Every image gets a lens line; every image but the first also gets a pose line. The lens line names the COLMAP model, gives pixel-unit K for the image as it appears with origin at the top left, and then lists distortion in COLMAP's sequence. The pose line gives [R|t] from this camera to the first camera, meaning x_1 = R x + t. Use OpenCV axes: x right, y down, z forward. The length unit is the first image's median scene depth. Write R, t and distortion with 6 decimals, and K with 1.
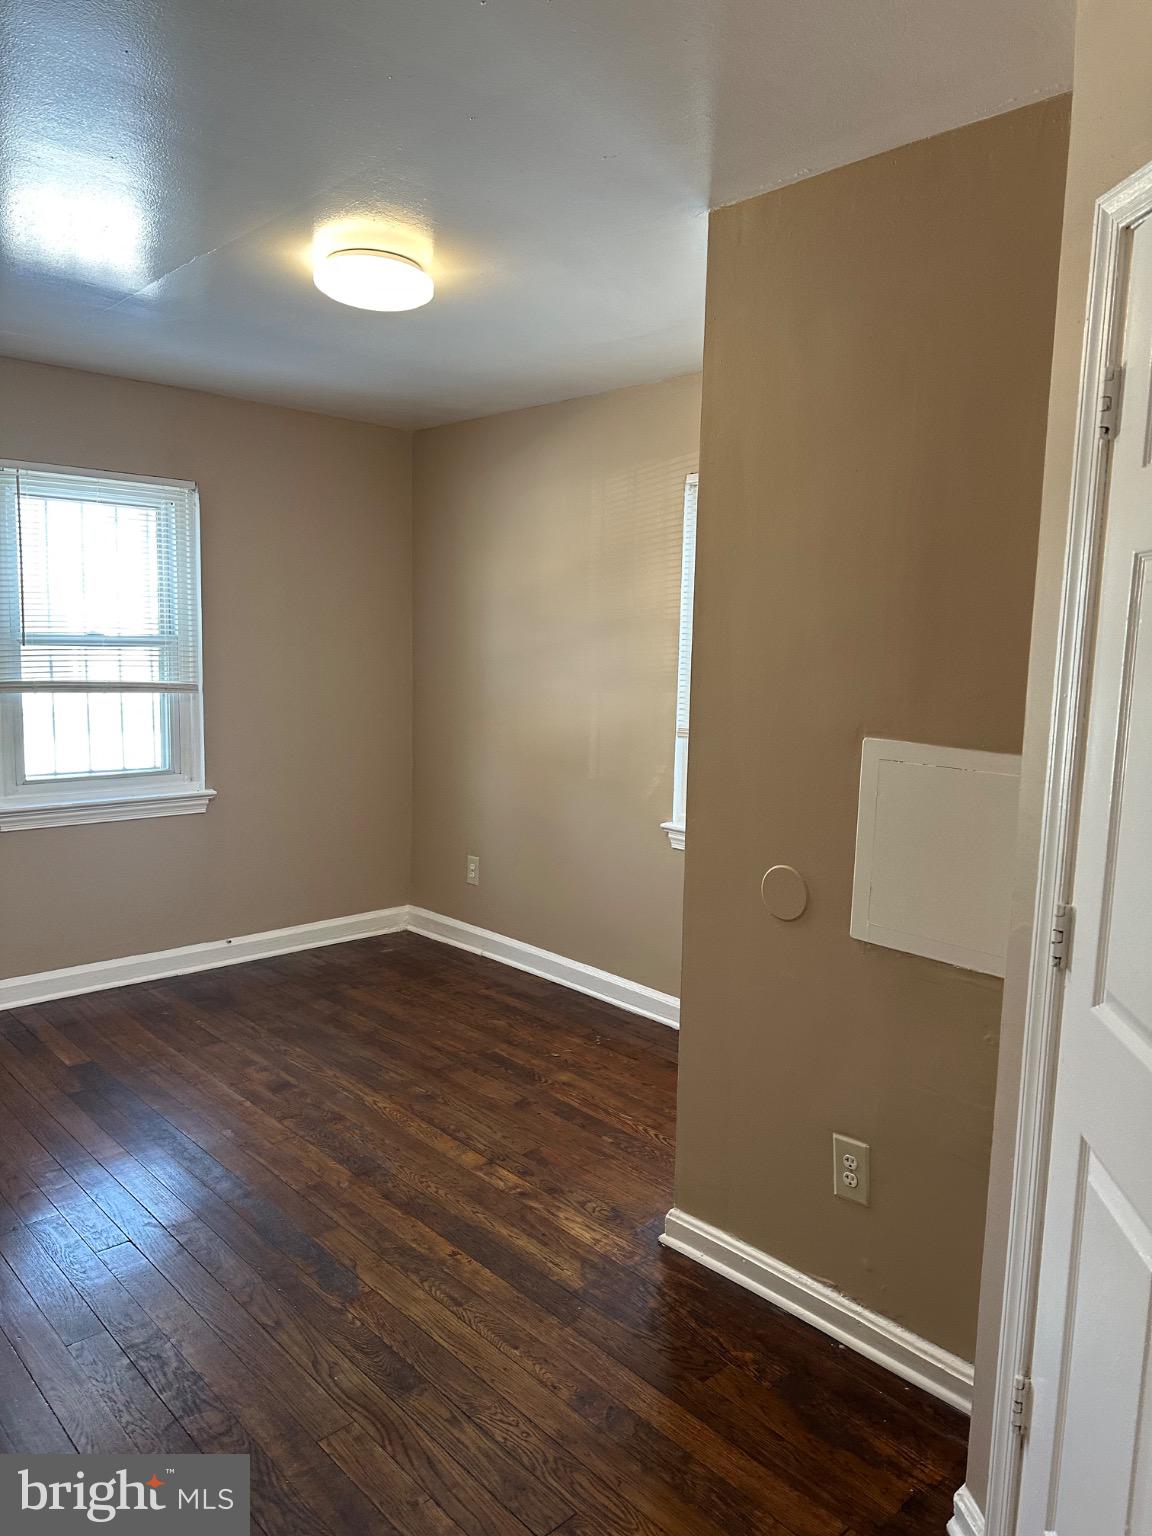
lens RADIAL K [[1068.9, 0, 589.5], [0, 1068.9, 756.3], [0, 0, 1]] dist [0.059157, -0.066101]
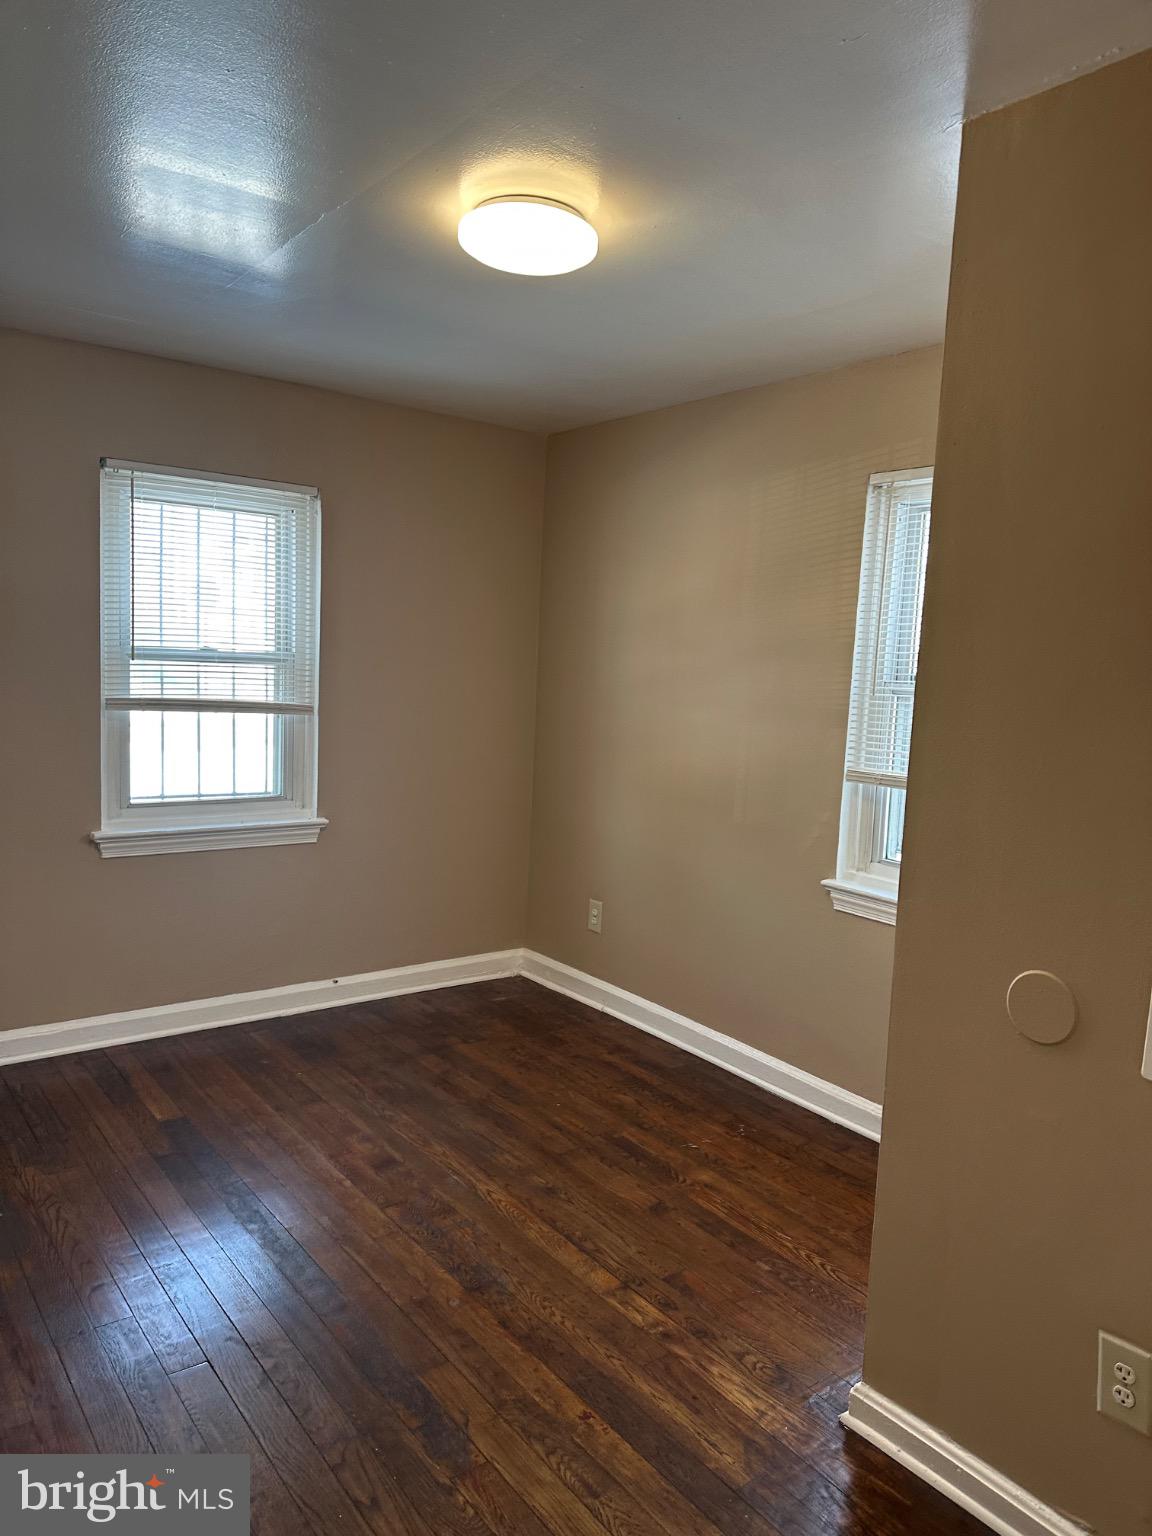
lens RADIAL K [[1068.9, 0, 575.3], [0, 1068.9, 768.8], [0, 0, 1]] dist [0.059157, -0.066101]
pose [[0.993351, 0.032886, -0.110326, -0.045744], [-0.034026, 0.999385, -0.008467, -0.015922], [0.109979, 0.012164, 0.993859, 0.139889]]
